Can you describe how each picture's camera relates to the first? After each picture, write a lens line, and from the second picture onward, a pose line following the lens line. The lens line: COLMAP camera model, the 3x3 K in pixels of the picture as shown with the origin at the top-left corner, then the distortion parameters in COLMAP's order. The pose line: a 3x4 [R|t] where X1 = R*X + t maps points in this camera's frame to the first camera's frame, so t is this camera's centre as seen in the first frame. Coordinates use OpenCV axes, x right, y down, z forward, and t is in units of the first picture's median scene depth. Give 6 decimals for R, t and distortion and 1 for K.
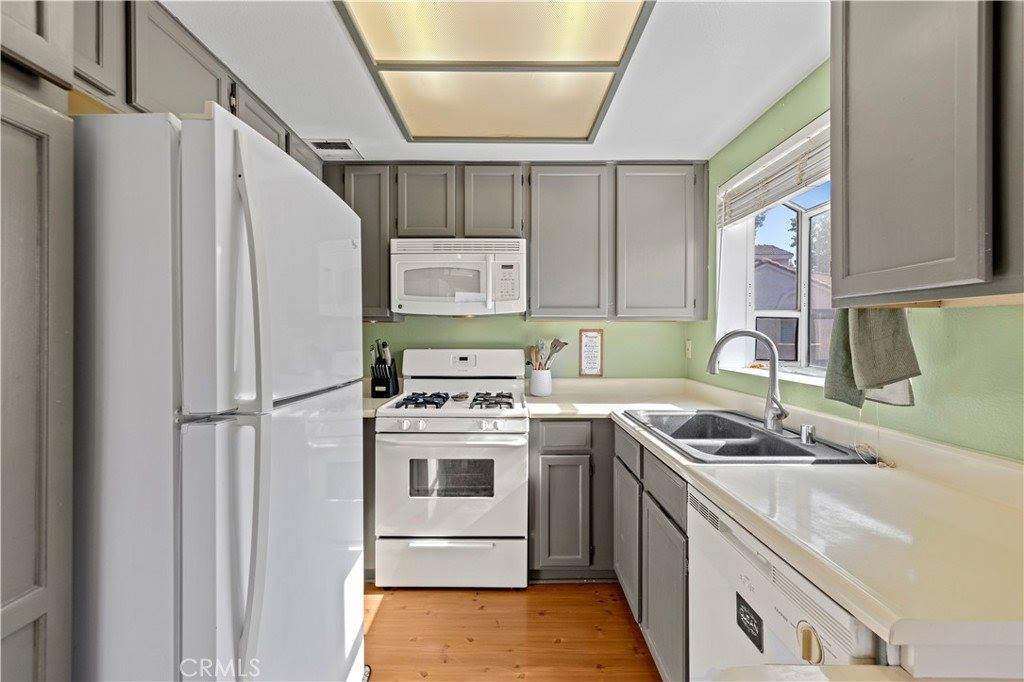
lens RADIAL K [[437.5, 0, 510.7], [0, 437.5, 334.7], [0, 0, 1]] dist [0.004997, -0.000193]
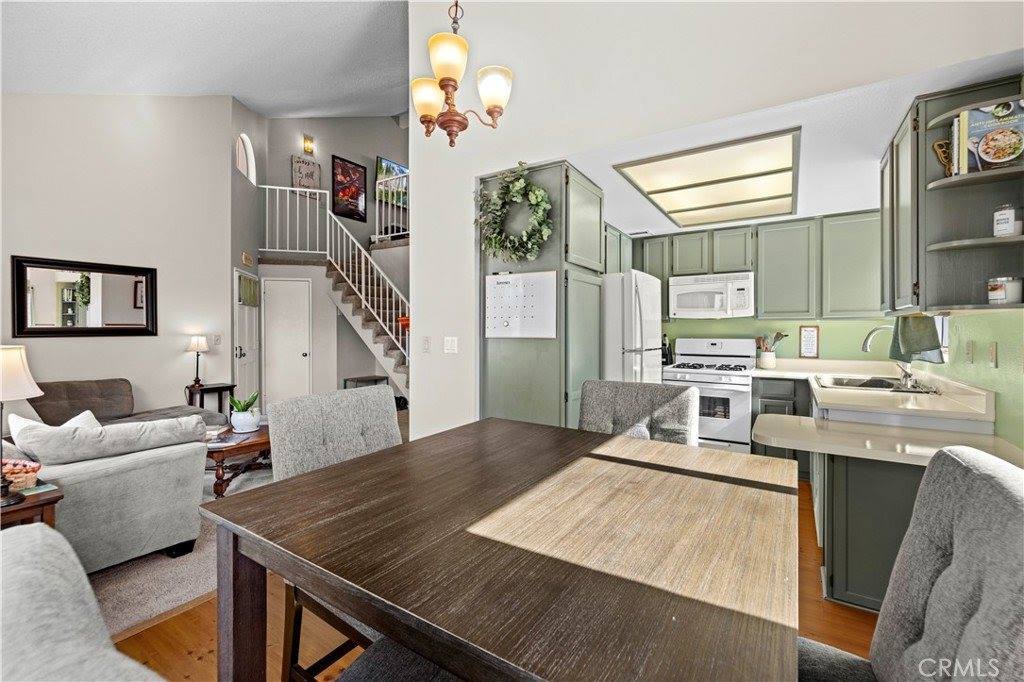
lens RADIAL K [[437.5, 0, 512.9], [0, 437.5, 332.8], [0, 0, 1]] dist [0.004997, -0.000193]
pose [[0.839850, 0.000991, -0.542818, 0.190068], [0.001482, 0.999990, 0.004118, 0.004513], [0.542817, -0.004263, 0.839840, -0.992315]]
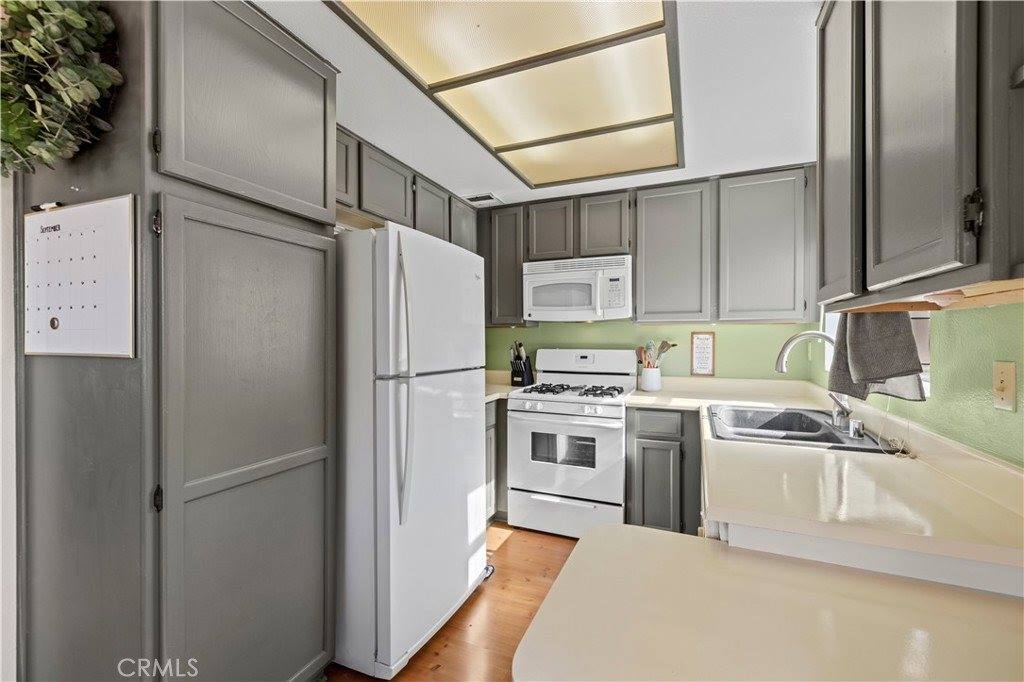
lens RADIAL K [[437.5, 0, 509.6], [0, 437.5, 339.2], [0, 0, 1]] dist [0.004997, -0.000193]
pose [[0.917408, -0.000358, -0.397948, 0.226289], [0.001575, 0.999995, 0.002732, 0.002786], [0.397945, -0.003133, 0.917404, -0.223097]]
